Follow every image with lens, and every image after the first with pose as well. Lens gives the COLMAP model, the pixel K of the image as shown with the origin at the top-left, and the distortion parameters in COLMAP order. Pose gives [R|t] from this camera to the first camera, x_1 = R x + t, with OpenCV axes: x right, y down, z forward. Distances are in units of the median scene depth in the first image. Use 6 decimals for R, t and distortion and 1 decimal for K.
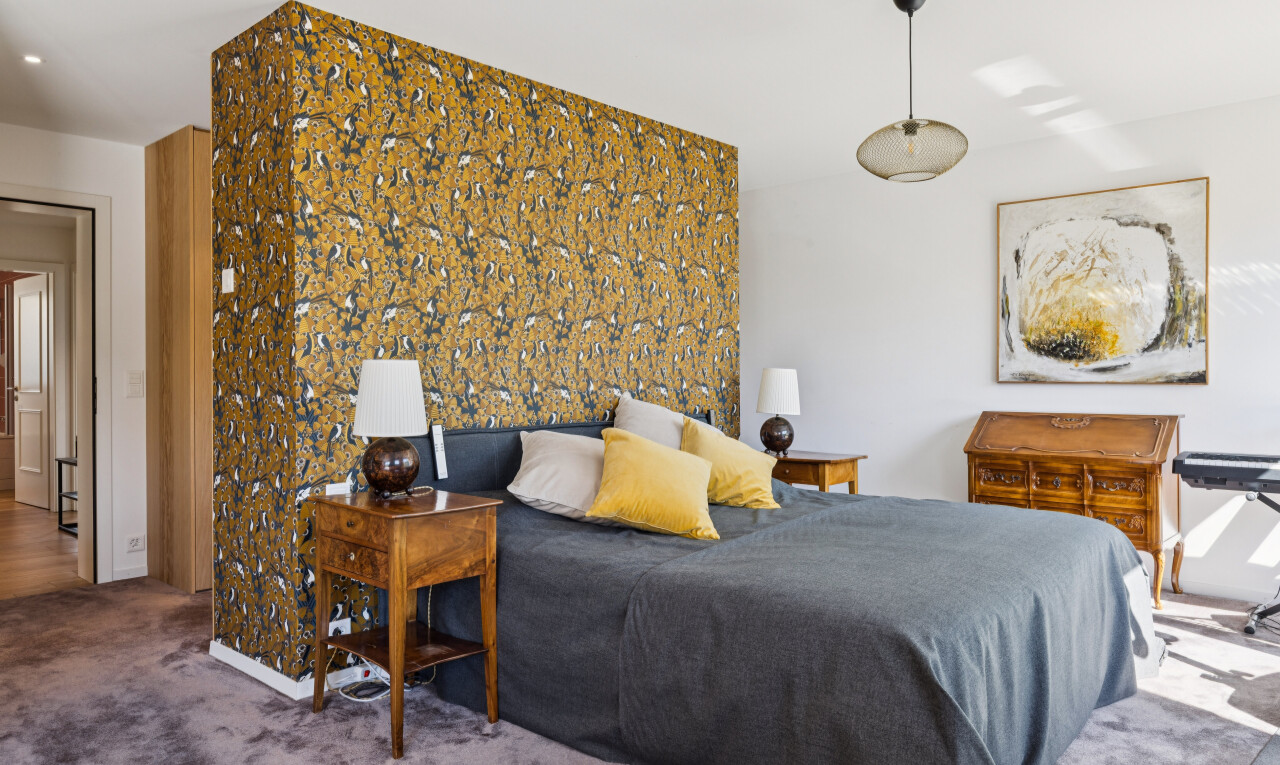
lens RADIAL K [[856.2, 0, 640.2], [0, 856.2, 377.4], [0, 0, 1]] dist [-0.023083, -0.000056]
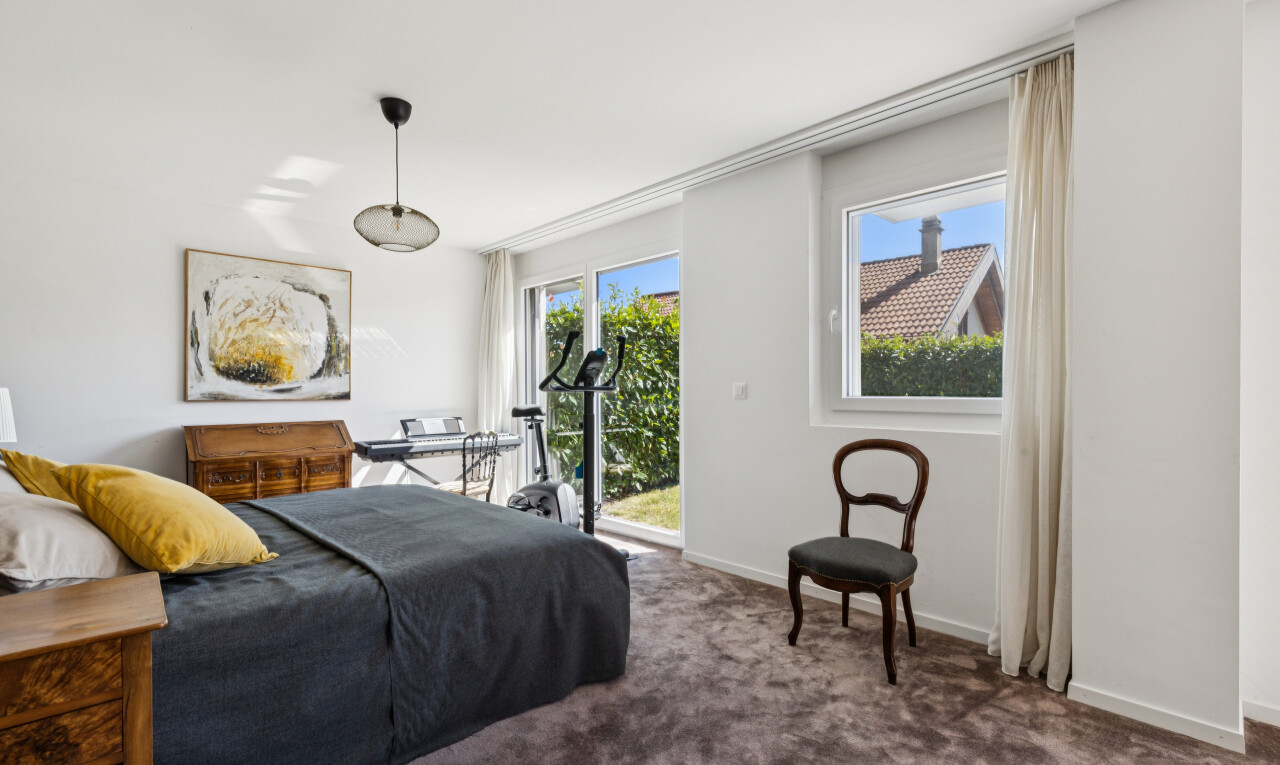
lens RADIAL K [[582.3, 0, 651.0], [0, 582.3, 402.4], [0, 0, 1]] dist [0.008396, -0.000091]
pose [[0.060835, -0.016907, 0.998005, -0.377123], [0.007465, 0.999836, 0.016483, -0.000979], [-0.998120, 0.006447, 0.060951, 0.341338]]
